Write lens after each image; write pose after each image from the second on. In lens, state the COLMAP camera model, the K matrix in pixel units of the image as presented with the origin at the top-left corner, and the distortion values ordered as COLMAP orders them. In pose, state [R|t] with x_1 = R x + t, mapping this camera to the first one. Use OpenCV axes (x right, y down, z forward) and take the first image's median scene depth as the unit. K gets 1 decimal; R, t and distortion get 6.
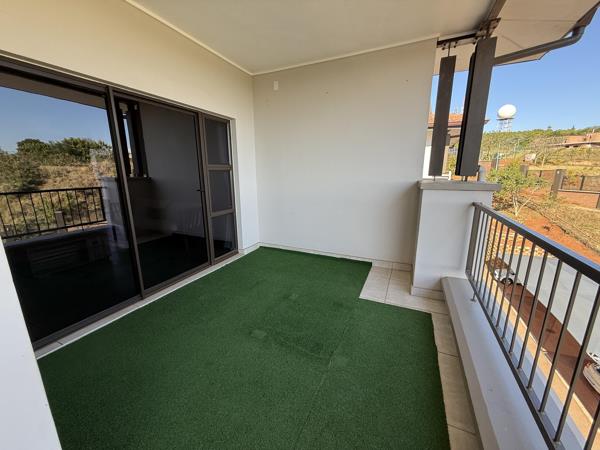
lens RADIAL K [[239.1, 0, 300.0], [0, 239.1, 225.0], [0, 0, 1]] dist [-0.001235, -0.000162]
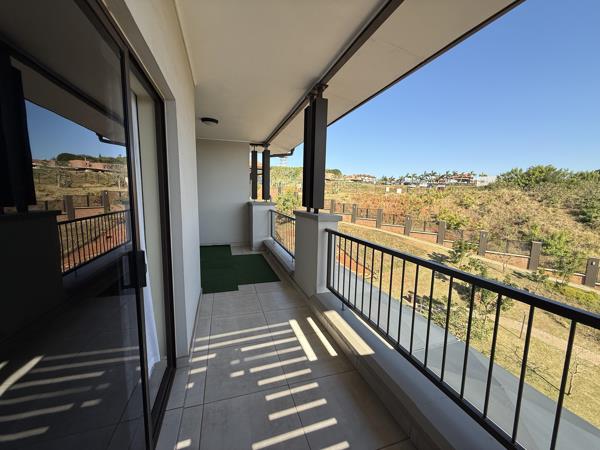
lens RADIAL K [[239.1, 0, 300.0], [0, 239.1, 225.0], [0, 0, 1]] dist [-0.001235, -0.000162]
pose [[0.731738, -0.064772, 0.678502, -0.696576], [0.124809, 0.991376, -0.039963, 0.184447], [-0.670062, 0.113926, 0.733511, -0.947496]]
